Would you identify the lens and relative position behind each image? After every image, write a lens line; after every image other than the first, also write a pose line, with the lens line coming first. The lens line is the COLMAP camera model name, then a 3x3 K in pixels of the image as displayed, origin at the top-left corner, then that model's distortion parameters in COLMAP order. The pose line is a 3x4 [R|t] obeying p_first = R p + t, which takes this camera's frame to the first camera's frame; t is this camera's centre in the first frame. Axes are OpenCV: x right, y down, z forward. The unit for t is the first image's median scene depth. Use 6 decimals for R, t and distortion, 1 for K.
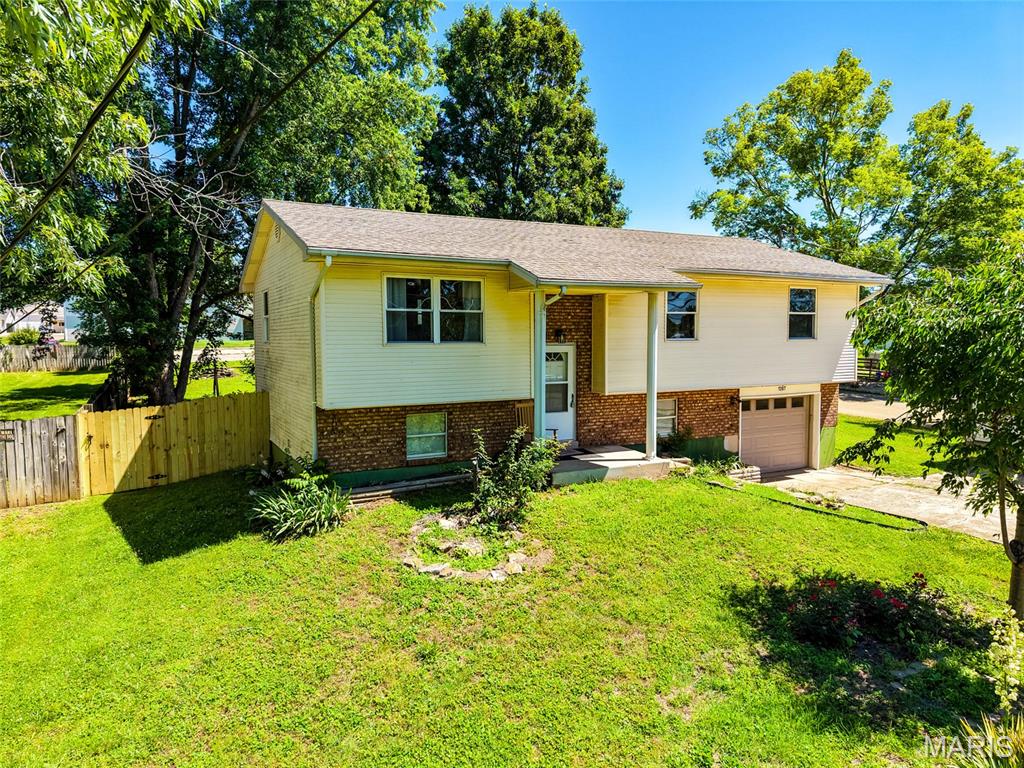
lens RADIAL K [[686.7, 0, 511.9], [0, 686.7, 382.5], [0, 0, 1]] dist [0.029372, -0.028903]
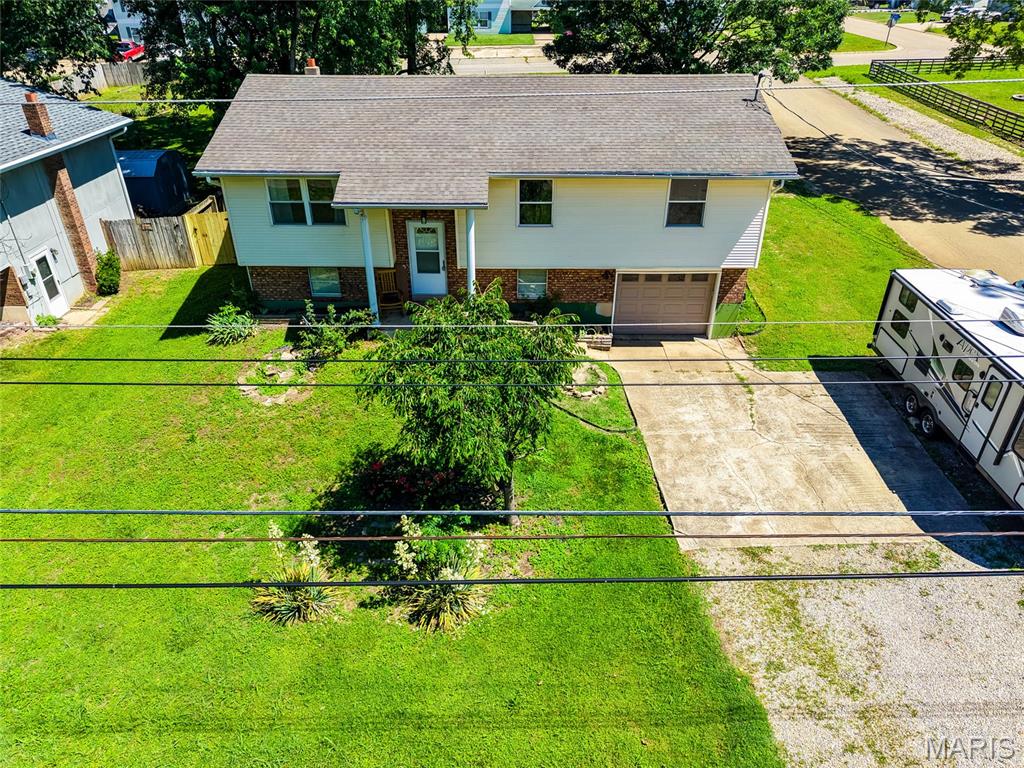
lens RADIAL K [[686.7, 0, 512.6], [0, 686.7, 387.0], [0, 0, 1]] dist [0.029372, -0.028903]
pose [[0.880723, 0.246414, -0.404485, 0.735957], [-0.035809, 0.886204, 0.461910, -0.349120], [0.472277, -0.392331, 0.789323, -0.038176]]
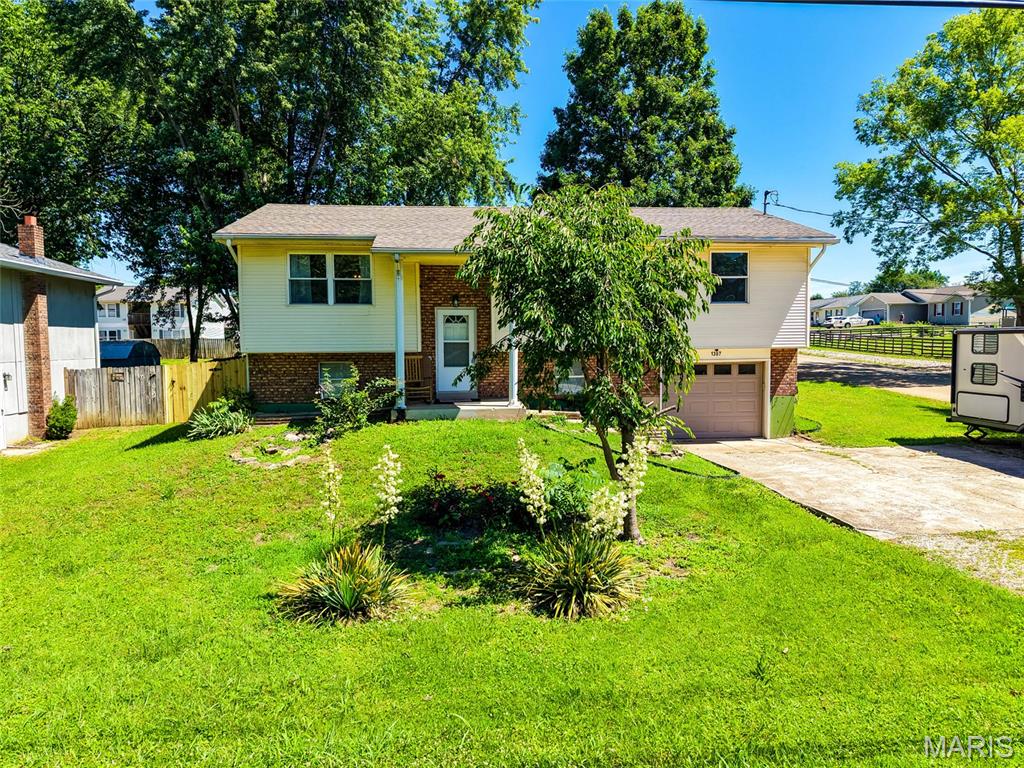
lens RADIAL K [[686.7, 0, 514.0], [0, 686.7, 381.1], [0, 0, 1]] dist [0.029372, -0.028903]
pose [[0.925423, 0.019274, -0.378446, 0.560461], [-0.022165, 0.999749, -0.003286, 0.065851], [0.378287, 0.011429, 0.925618, -0.042894]]
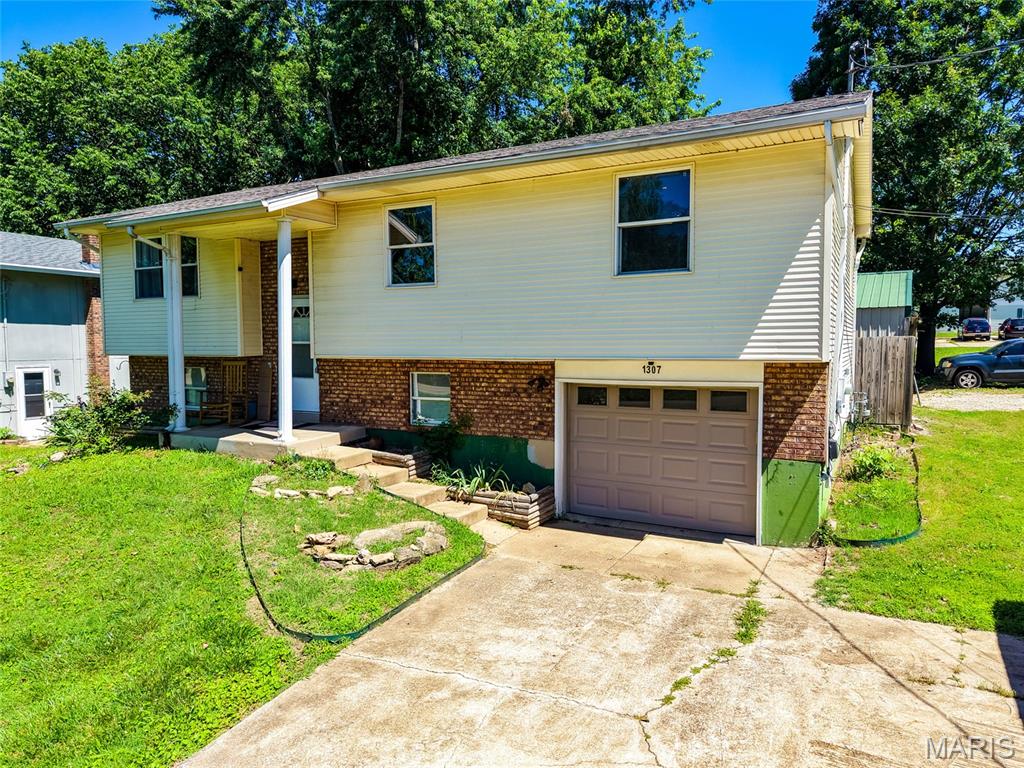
lens RADIAL K [[686.7, 0, 527.1], [0, 686.7, 382.5], [0, 0, 1]] dist [0.029372, -0.028903]
pose [[0.567764, 0.046837, -0.821858, 0.868667], [-0.059163, 0.998120, 0.016010, 0.018064], [0.821062, 0.039534, 0.569468, 0.694417]]
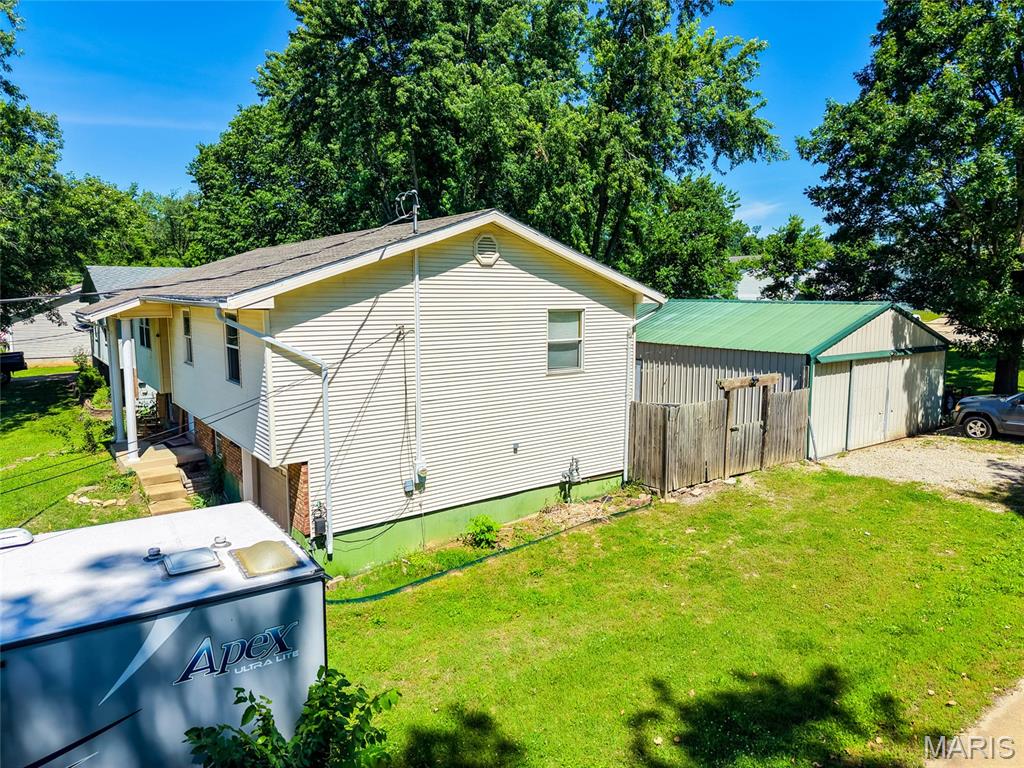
lens RADIAL K [[686.7, 0, 521.3], [0, 686.7, 390.2], [0, 0, 1]] dist [0.029372, -0.028903]
pose [[0.155253, 0.133922, -0.978755, 1.273409], [-0.076040, 0.989449, 0.123323, -0.177340], [0.984944, 0.055278, 0.163799, 1.281054]]
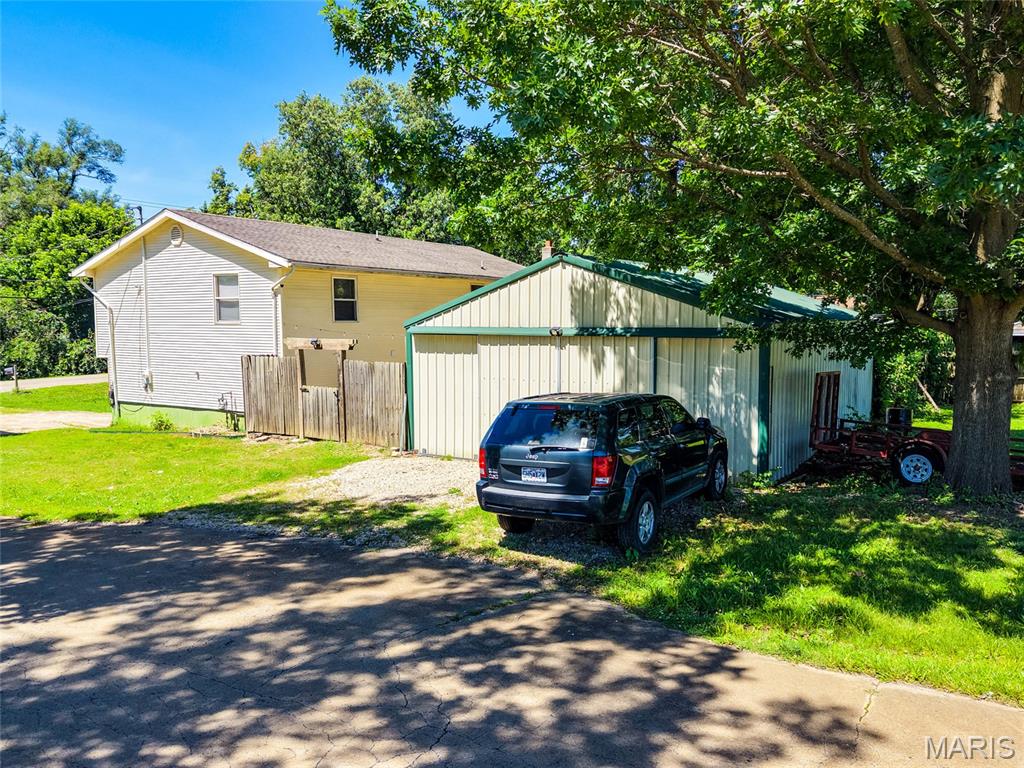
lens RADIAL K [[804.0, 0, 540.0], [0, 804.0, 371.7], [0, 0, 1]] dist [0.009753, -0.033937]
pose [[-0.852677, 0.043582, -0.520617, 0.659277], [-0.036737, 0.989046, 0.142965, -0.227026], [0.521144, 0.141029, -0.841736, 2.918041]]
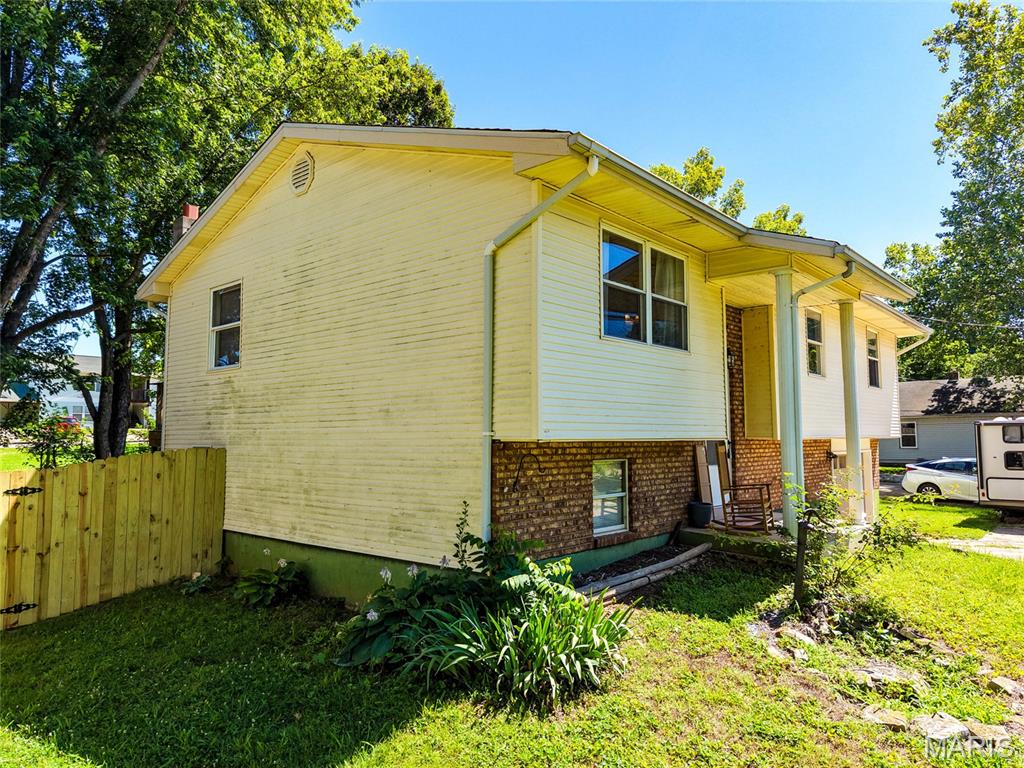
lens RADIAL K [[686.7, 0, 508.6], [0, 686.7, 378.4], [0, 0, 1]] dist [0.029372, -0.028903]
pose [[0.935255, 0.032054, 0.352521, -0.367231], [0.022526, 0.988484, -0.149643, 0.053565], [-0.353258, 0.147895, 0.923762, 0.377277]]
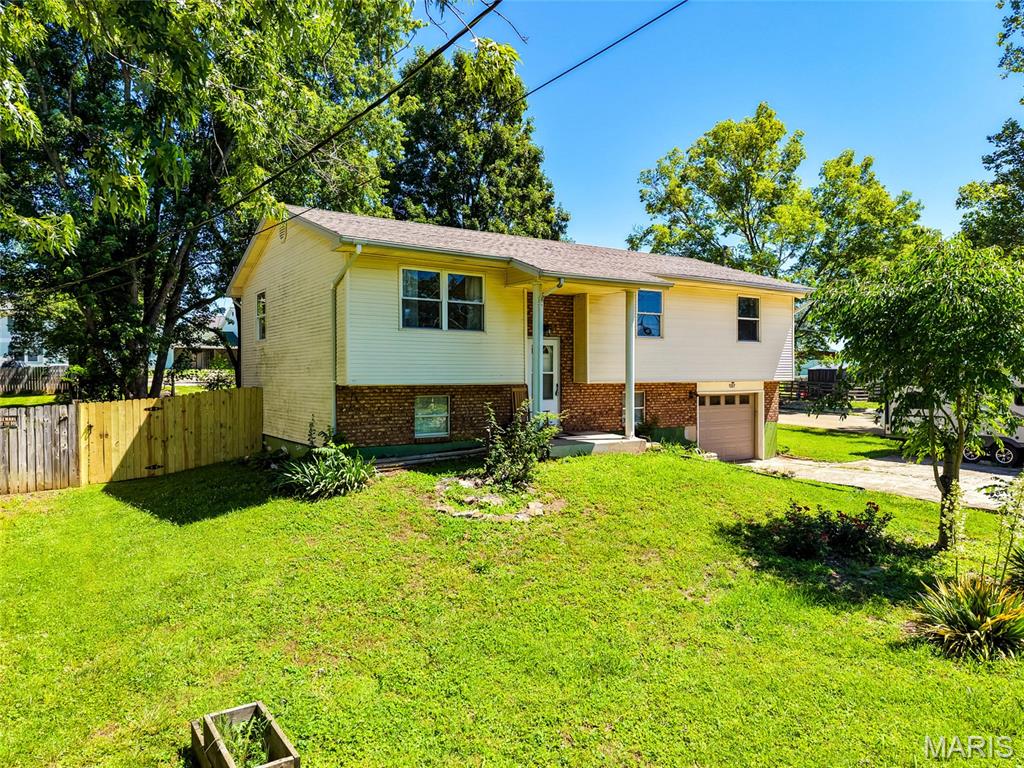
lens RADIAL K [[686.7, 0, 511.9], [0, 686.7, 381.9], [0, 0, 1]] dist [0.029372, -0.028903]
pose [[0.994018, 0.001583, 0.109208, -0.099554], [0.004802, 0.998294, -0.058185, 0.074173], [-0.109114, 0.058361, 0.992314, -0.087036]]
